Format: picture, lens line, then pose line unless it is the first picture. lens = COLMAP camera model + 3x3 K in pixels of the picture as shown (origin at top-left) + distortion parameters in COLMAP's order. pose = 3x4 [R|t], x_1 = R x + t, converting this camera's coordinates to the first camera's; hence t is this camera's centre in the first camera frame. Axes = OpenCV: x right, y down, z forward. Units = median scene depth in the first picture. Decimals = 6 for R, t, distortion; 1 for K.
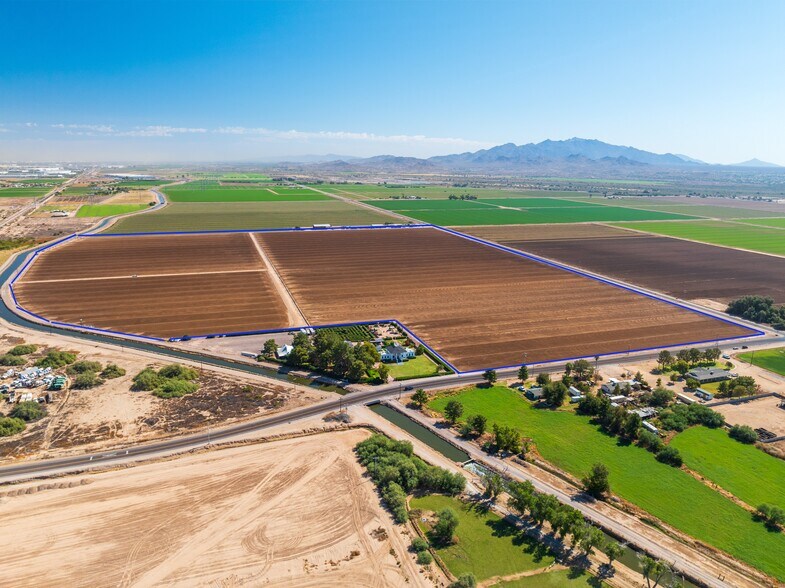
lens RADIAL K [[553.6, 0, 393.2], [0, 553.6, 295.3], [0, 0, 1]] dist [-0.040606, 0.006531]
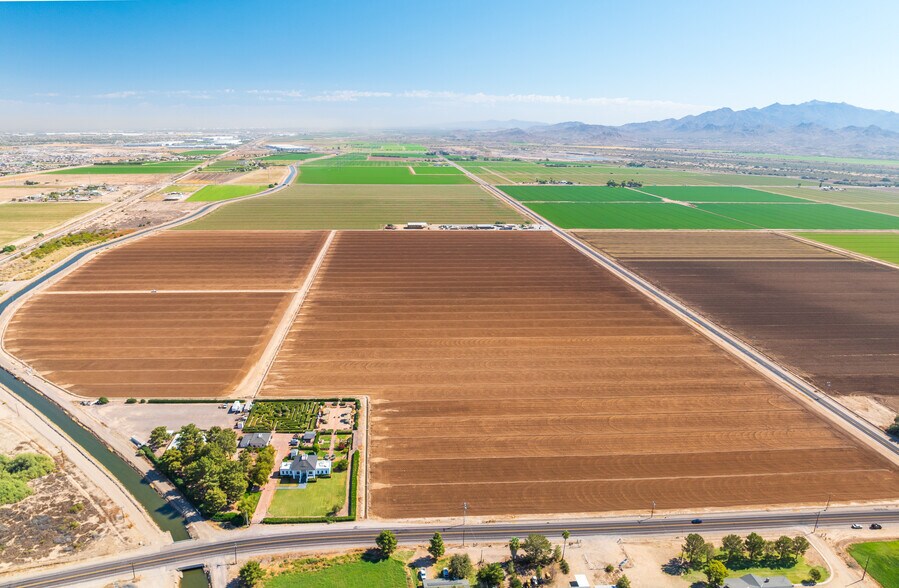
lens RADIAL K [[588.0, 0, 414.5], [0, 588.0, 318.1], [0, 0, 1]] dist [-0.047296, 0.016687]
pose [[0.962793, 0.080695, -0.257910, 0.225117], [-0.060406, 0.994492, 0.085658, -0.114099], [0.263402, -0.066891, 0.962364, 0.208939]]
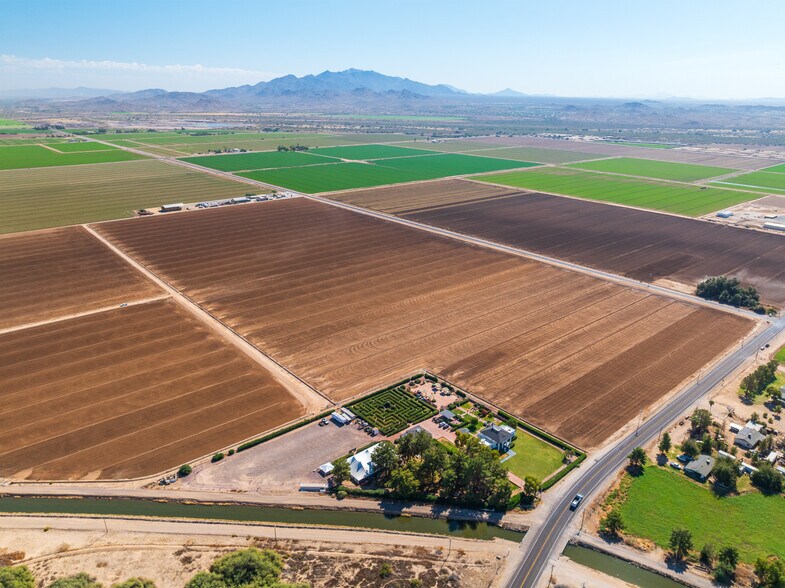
lens RADIAL K [[553.6, 0, 393.2], [0, 553.6, 295.3], [0, 0, 1]] dist [-0.040606, 0.006531]
pose [[0.926429, -0.131544, 0.352741, -0.259673], [0.089989, 0.987184, 0.131796, -0.144263], [-0.365557, -0.090357, 0.926393, 0.237895]]
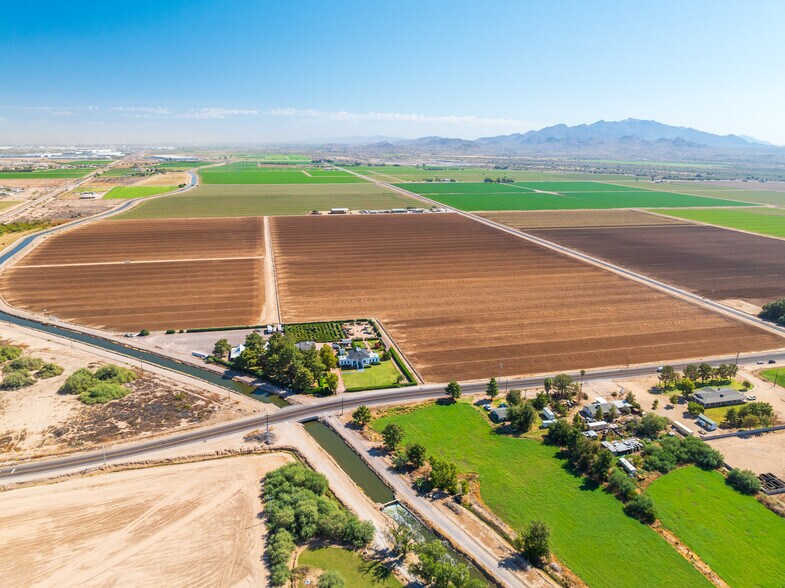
lens RADIAL K [[553.6, 0, 393.2], [0, 553.6, 295.3], [0, 0, 1]] dist [-0.040606, 0.006531]
pose [[0.996351, 0.021082, -0.082701, 0.091408], [-0.018463, 0.999308, 0.032305, -0.018478], [0.083325, -0.030660, 0.996051, 0.079095]]
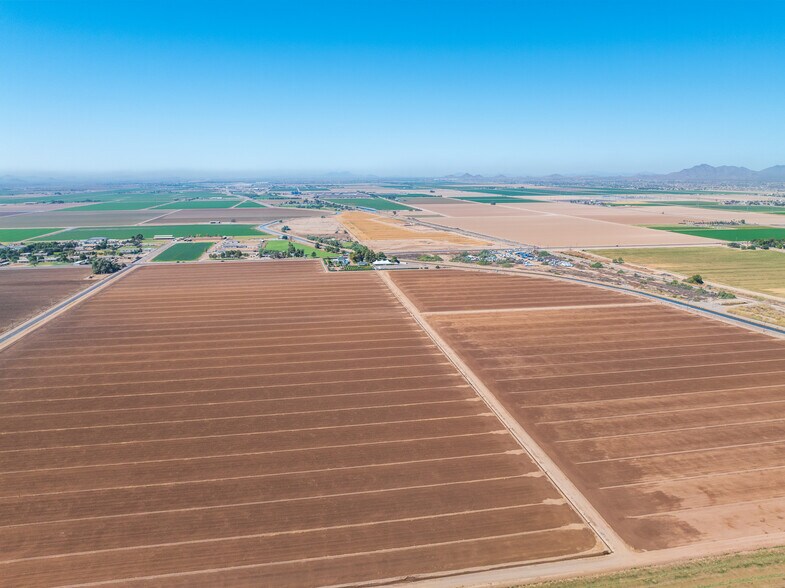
lens RADIAL K [[553.6, 0, 393.2], [0, 553.6, 295.3], [0, 0, 1]] dist [-0.040606, 0.006531]
pose [[-0.989323, -0.039874, 0.140179, -0.371022], [0.025721, 0.898976, 0.437241, -0.531630], [-0.143452, 0.436178, -0.888352, 2.122312]]
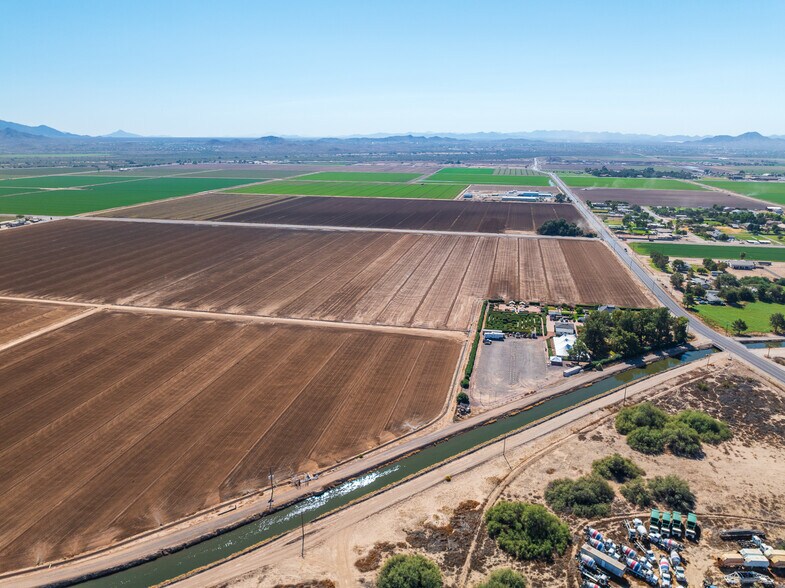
lens RADIAL K [[553.6, 0, 393.2], [0, 553.6, 295.3], [0, 0, 1]] dist [-0.040606, 0.006531]
pose [[0.512308, -0.244457, 0.823275, -0.656748], [0.205122, 0.965717, 0.159110, -0.105800], [-0.833946, 0.087358, 0.544888, 0.541440]]
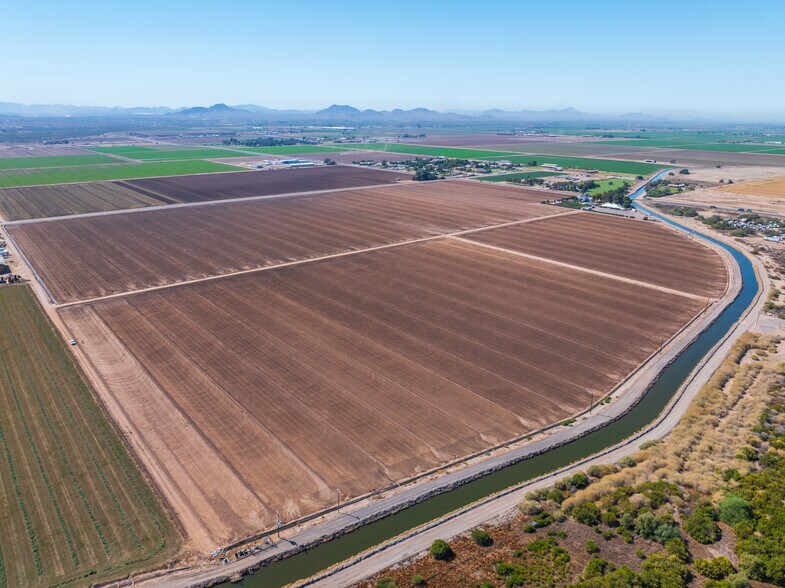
lens RADIAL K [[553.6, 0, 393.2], [0, 553.6, 295.3], [0, 0, 1]] dist [-0.040606, 0.006531]
pose [[-0.359955, -0.306430, 0.881211, -1.217460], [0.209865, 0.893723, 0.396506, -0.399683], [-0.909059, 0.327659, -0.257391, 1.635879]]
